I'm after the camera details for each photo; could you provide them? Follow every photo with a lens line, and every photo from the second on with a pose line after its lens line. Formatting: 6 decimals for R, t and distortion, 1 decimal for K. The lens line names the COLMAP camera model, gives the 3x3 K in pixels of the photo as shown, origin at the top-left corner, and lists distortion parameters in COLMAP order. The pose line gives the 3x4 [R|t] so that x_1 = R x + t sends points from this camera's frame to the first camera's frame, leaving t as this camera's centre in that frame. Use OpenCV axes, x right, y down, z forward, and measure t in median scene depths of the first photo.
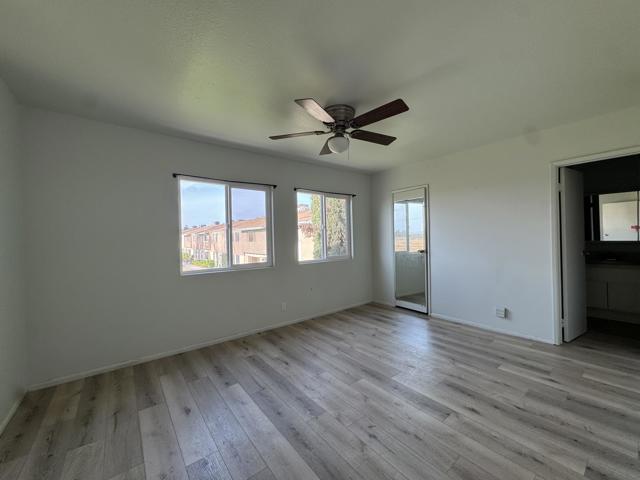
lens RADIAL K [[255.9, 0, 320.6], [0, 255.9, 240.6], [0, 0, 1]] dist [-0.002744, 0.000410]
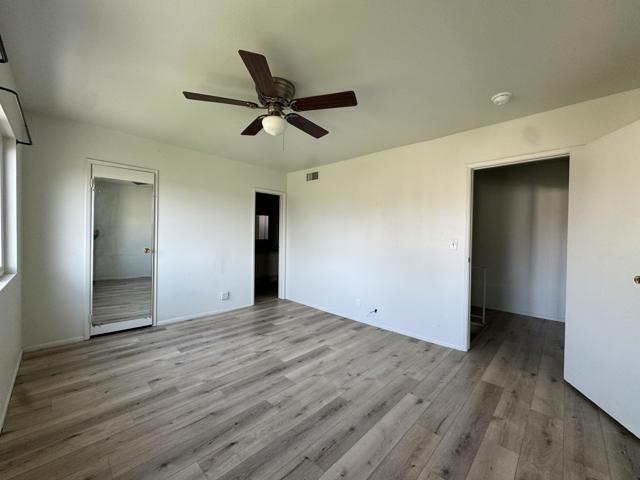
lens RADIAL K [[255.9, 0, 320.7], [0, 255.9, 237.0], [0, 0, 1]] dist [-0.002744, 0.000410]
pose [[-0.133300, 0.015130, 0.990960, -0.695810], [-0.003489, 0.999870, -0.015736, 0.016844], [-0.991070, -0.005555, -0.133230, 0.826537]]
